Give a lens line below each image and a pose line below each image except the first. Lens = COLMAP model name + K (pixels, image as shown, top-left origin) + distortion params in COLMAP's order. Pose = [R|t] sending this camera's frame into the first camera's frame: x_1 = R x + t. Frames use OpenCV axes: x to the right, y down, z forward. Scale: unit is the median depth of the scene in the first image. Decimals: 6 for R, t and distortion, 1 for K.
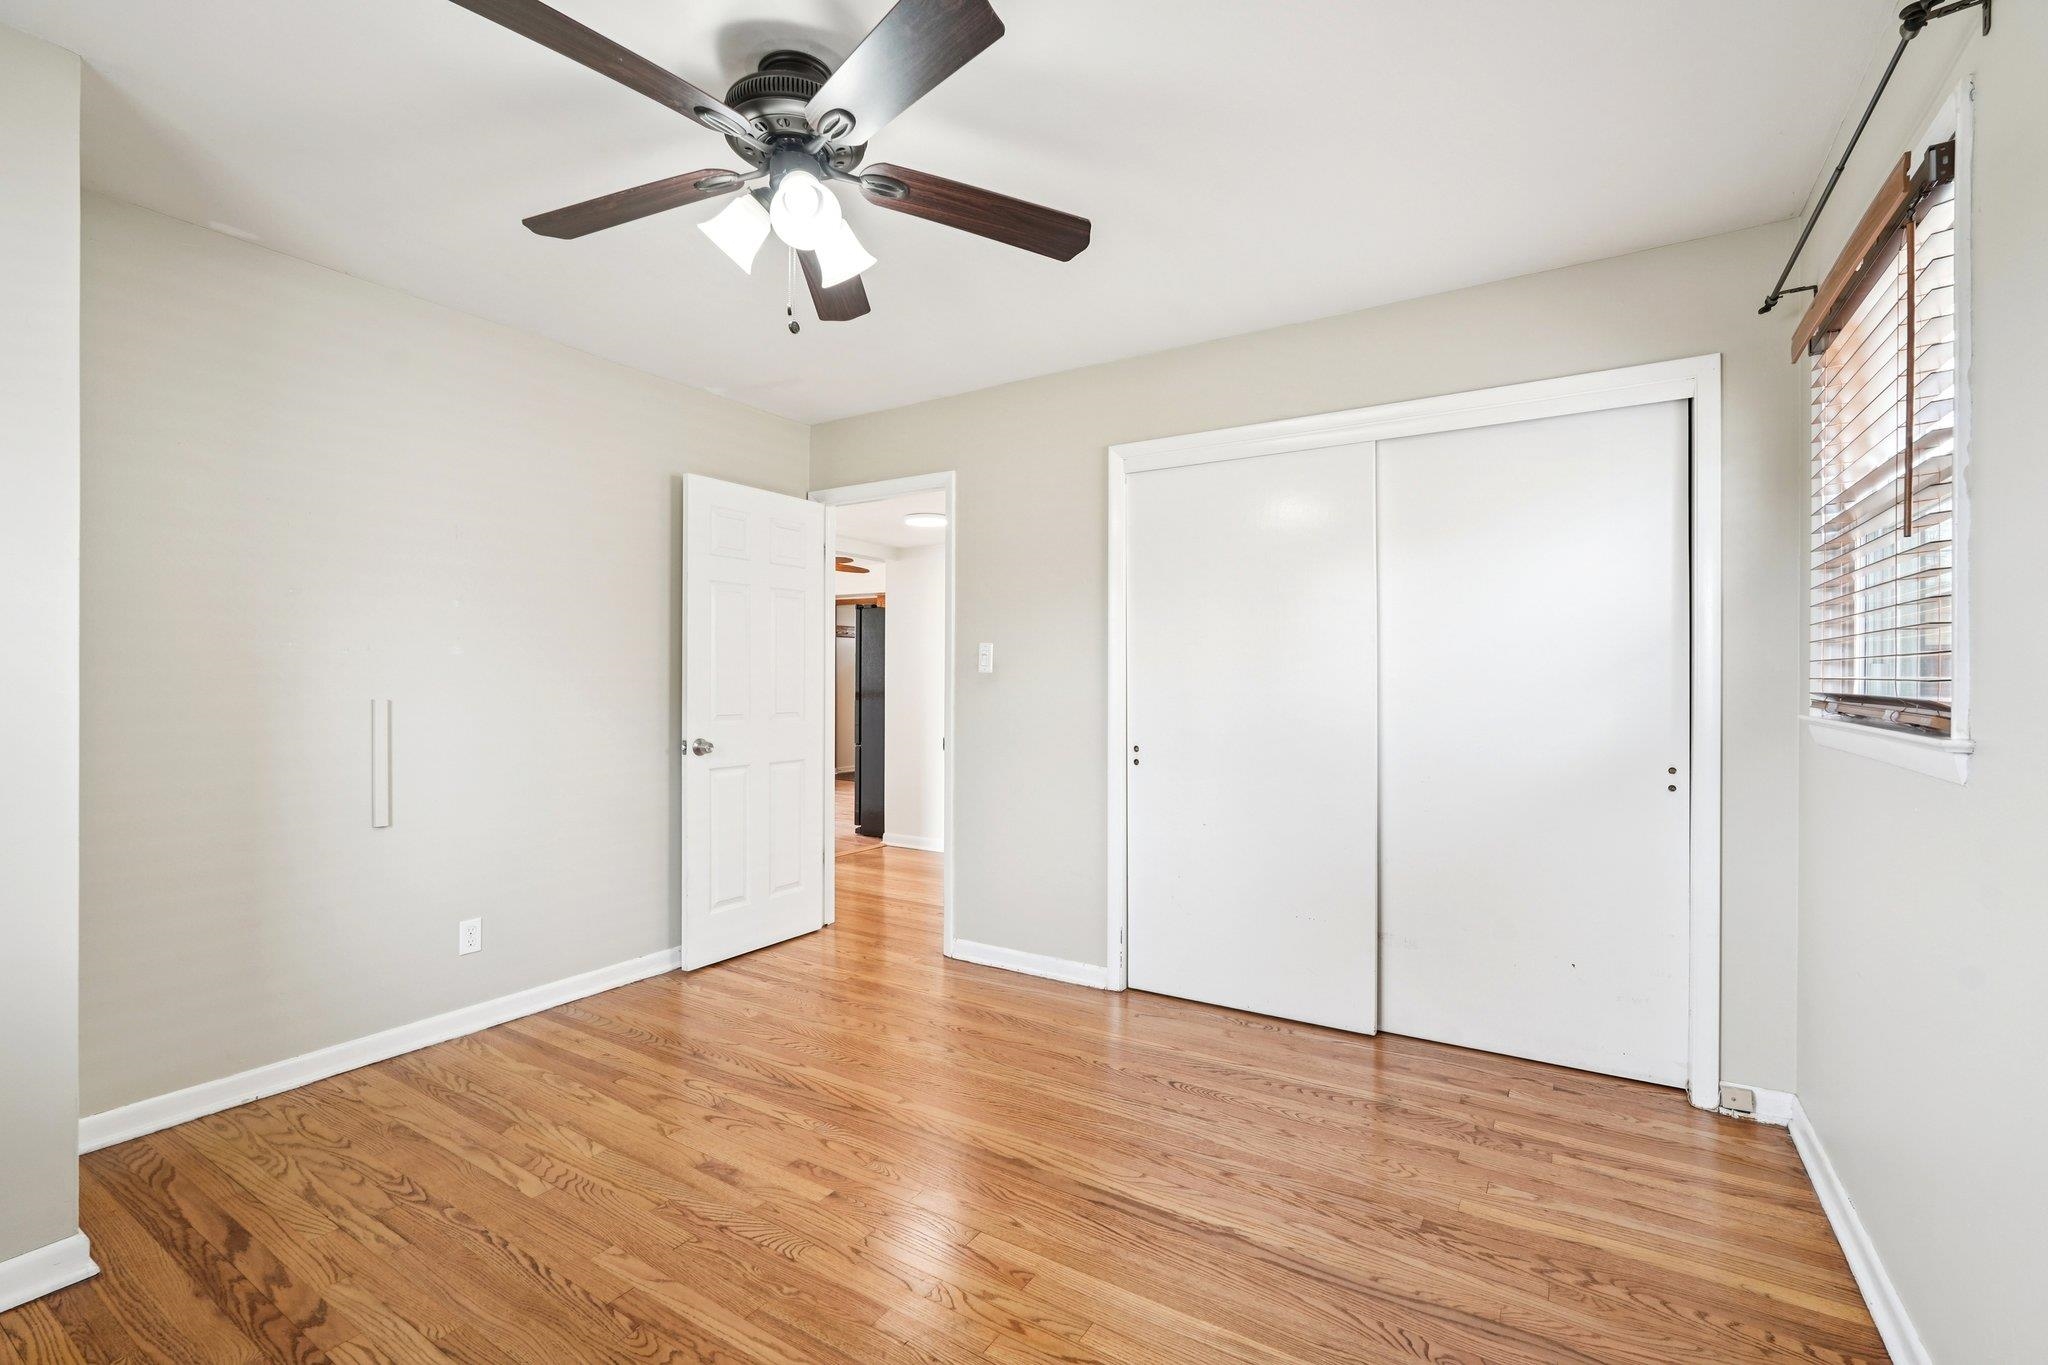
lens RADIAL K [[891.0, 0, 1024.5], [0, 891.0, 685.2], [0, 0, 1]] dist [-0.022388, 0.012907]
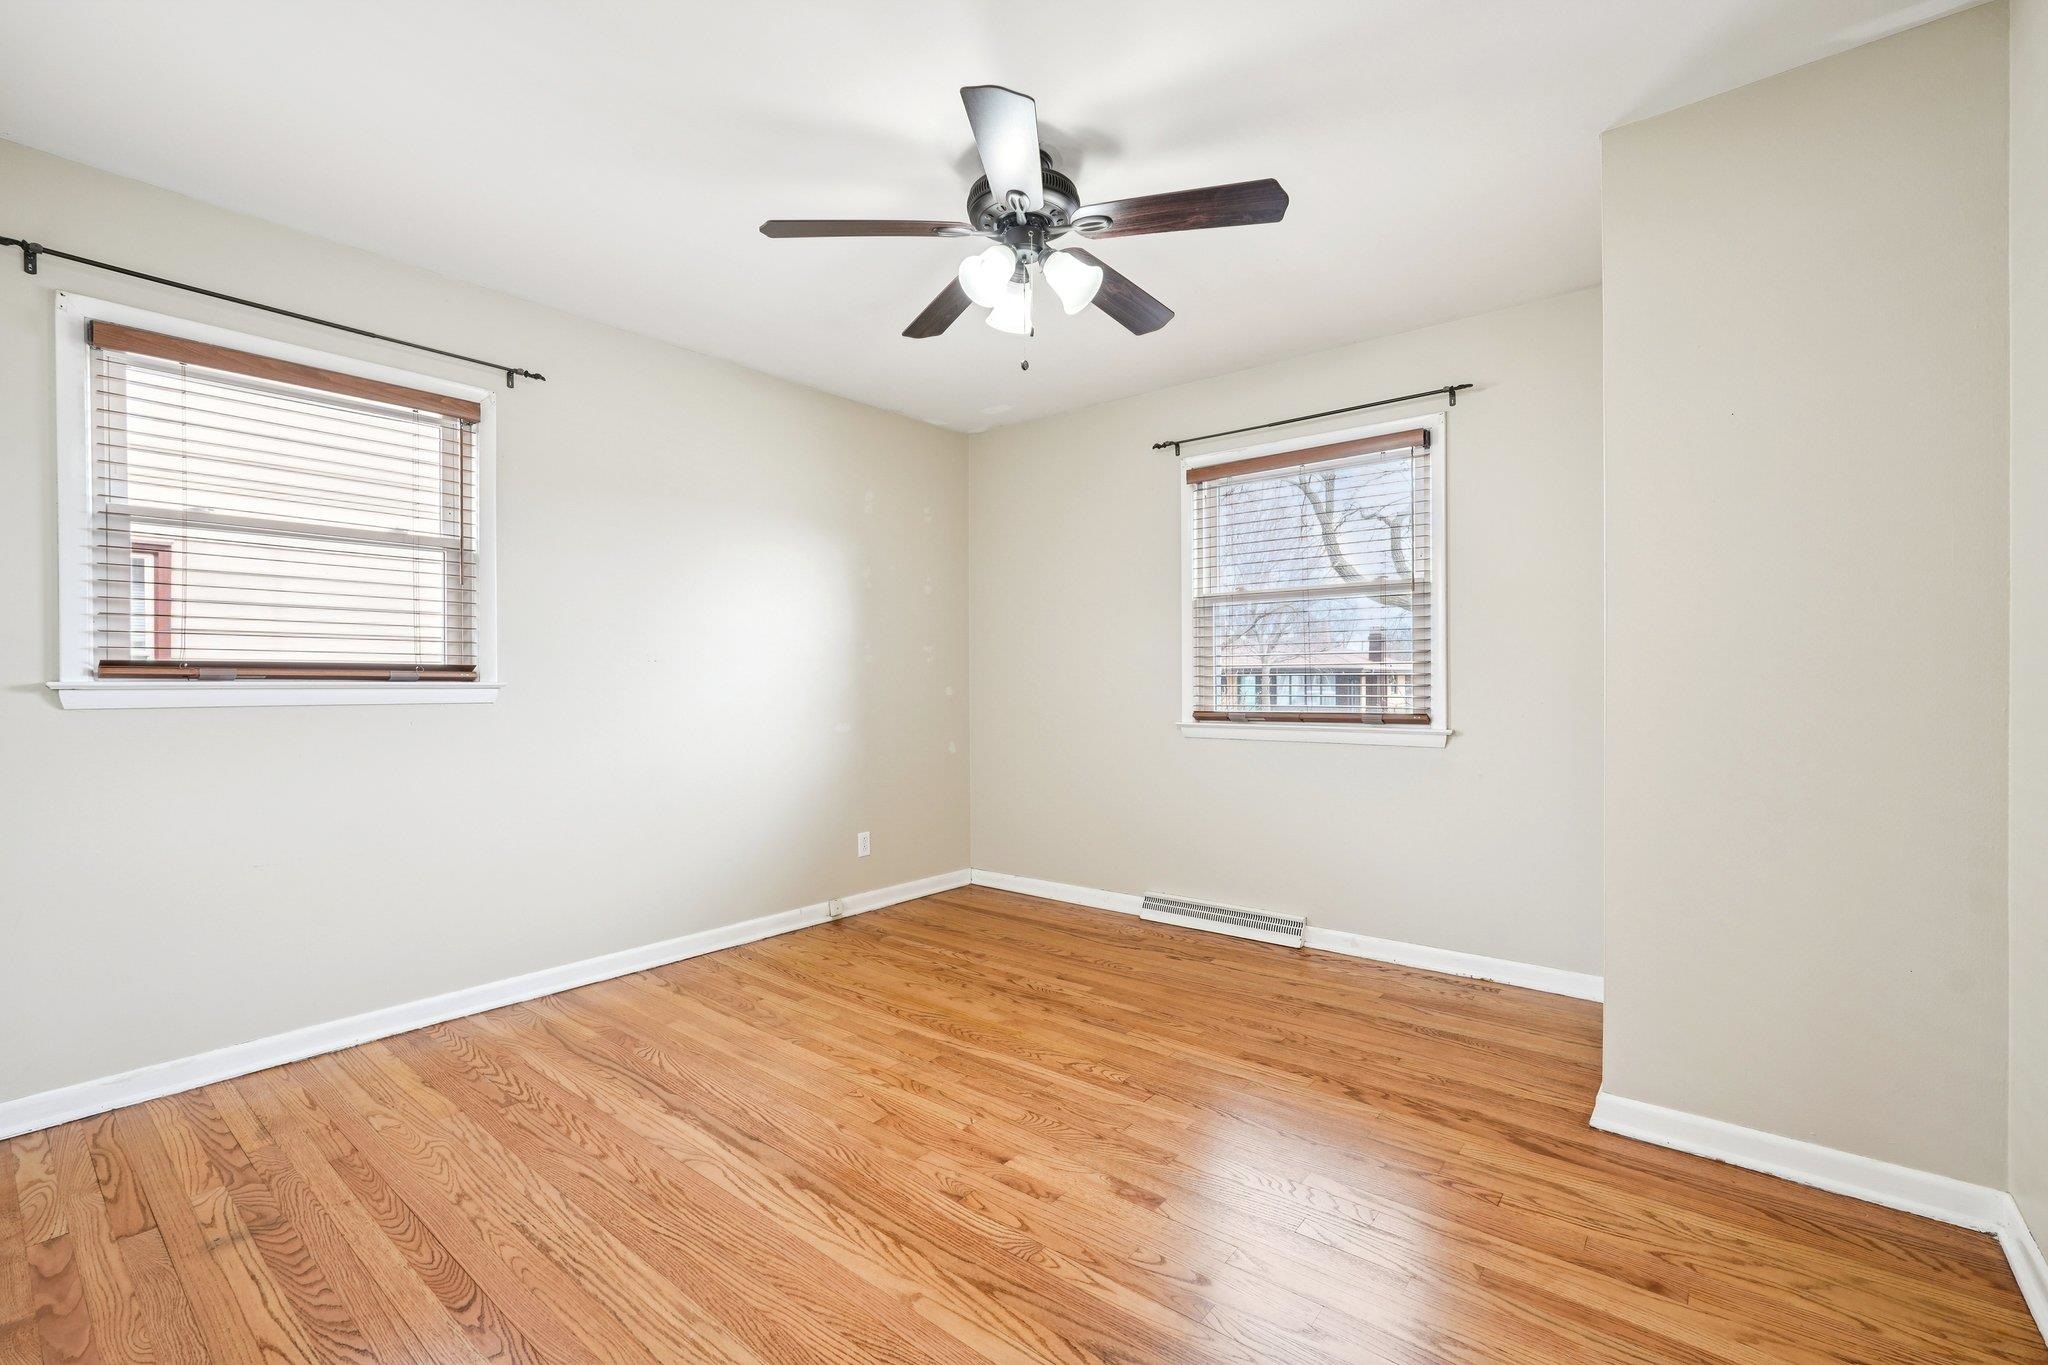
lens RADIAL K [[892.0, 0, 1021.2], [0, 892.0, 681.2], [0, 0, 1]] dist [-0.024275, 0.012734]
pose [[-0.992648, 0.003534, 0.120988, -0.317112], [0.004178, 0.999978, 0.005070, 0.030111], [-0.120968, 0.005538, -0.992641, 1.758444]]
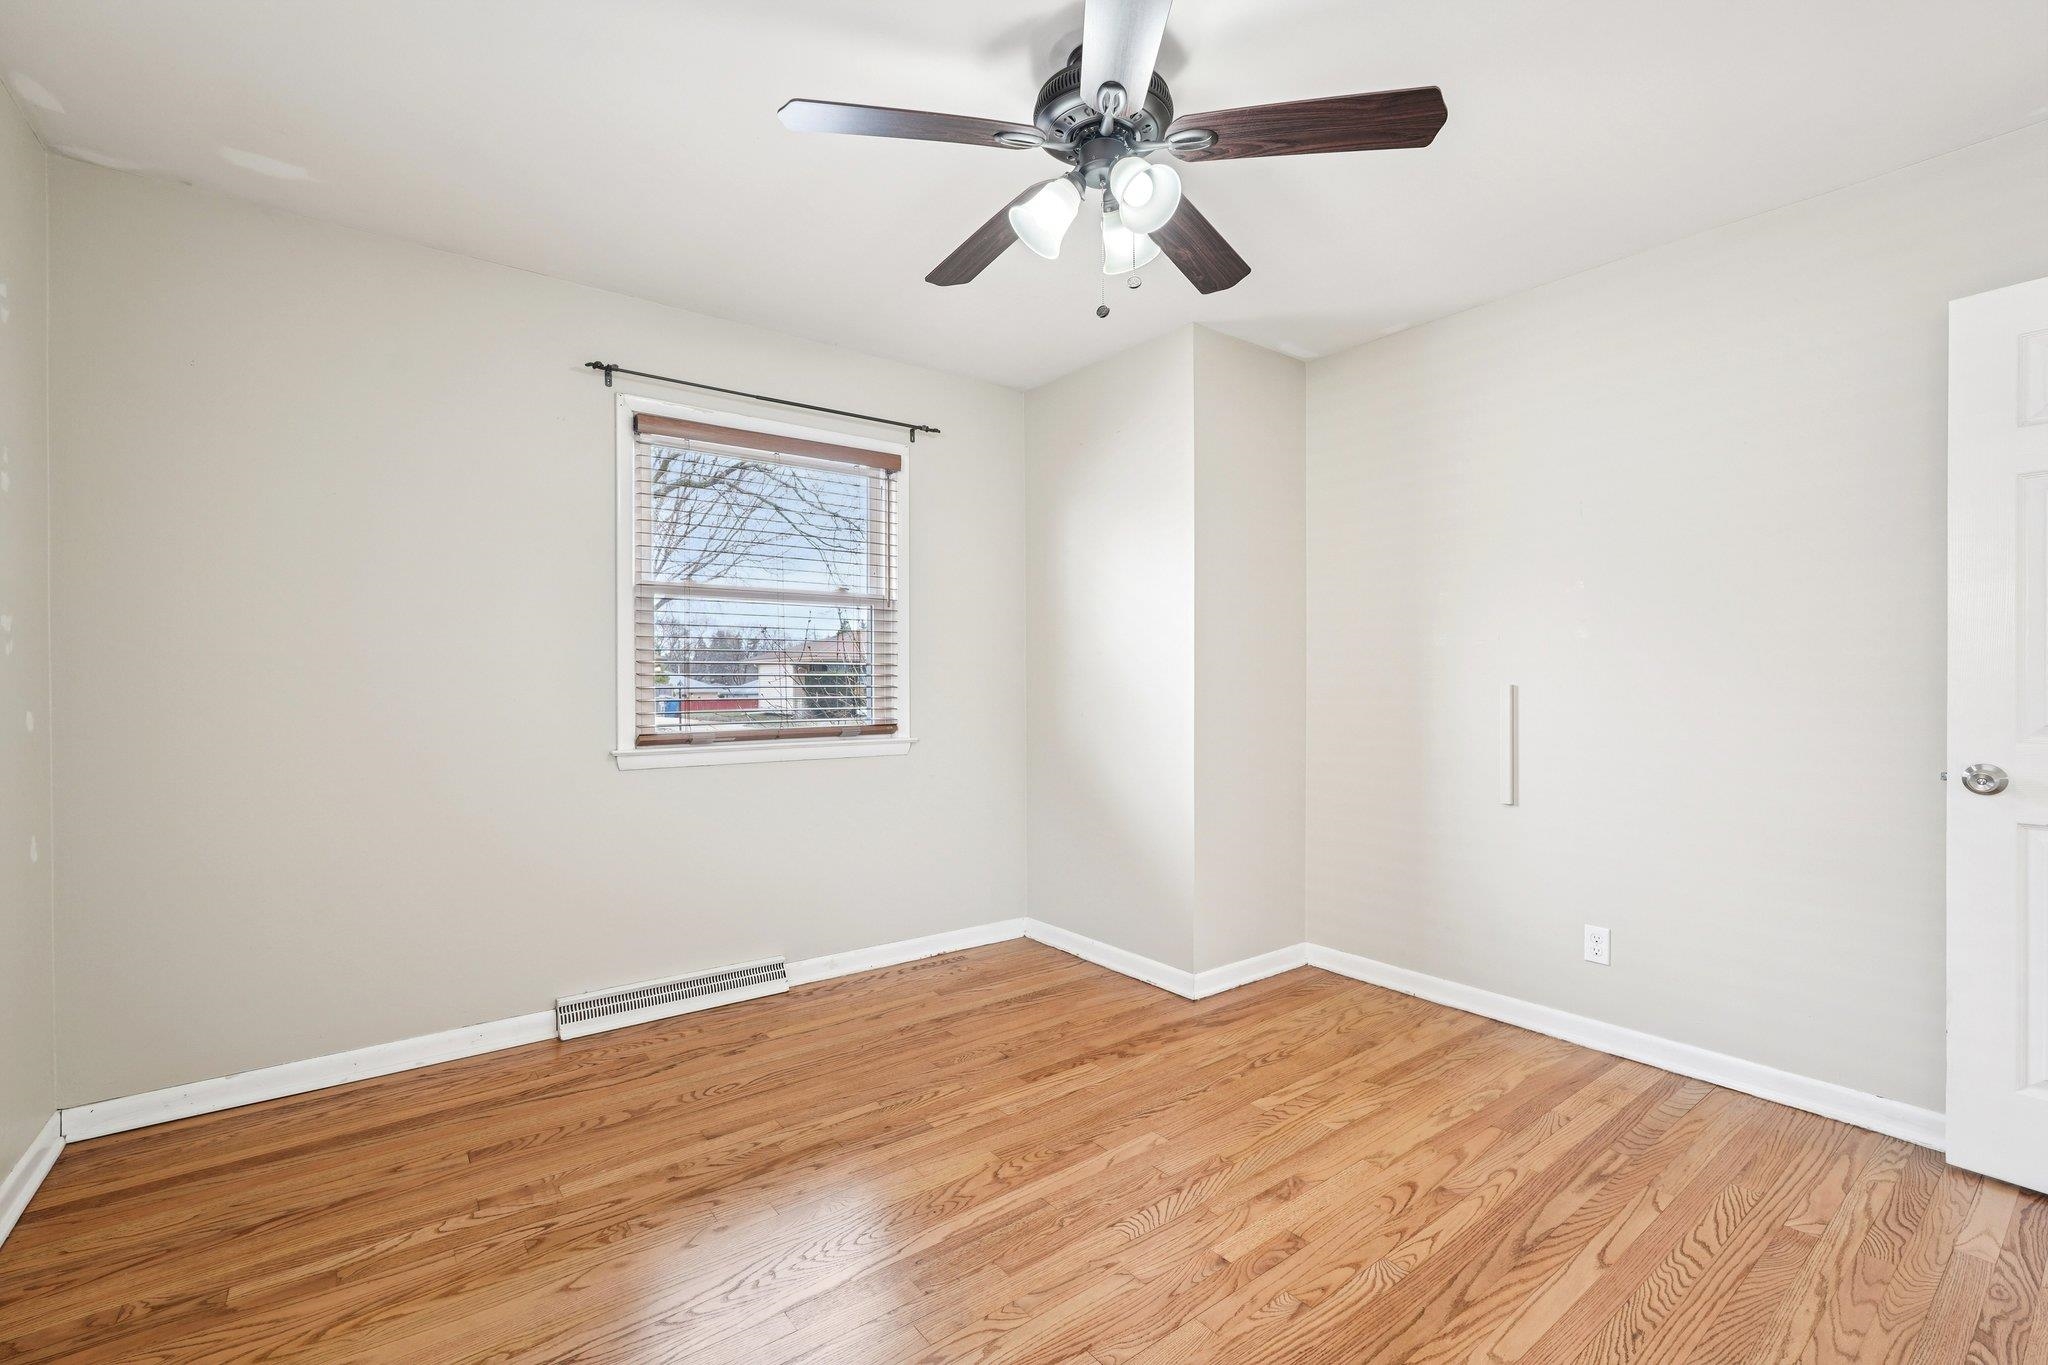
lens RADIAL K [[892.0, 0, 1021.2], [0, 892.0, 681.2], [0, 0, 1]] dist [-0.024275, 0.012734]
pose [[-0.348091, -0.001002, -0.937460, 0.574191], [-0.004327, 0.999990, 0.000537, 0.017659], [0.937451, 0.004243, -0.348092, 0.986935]]
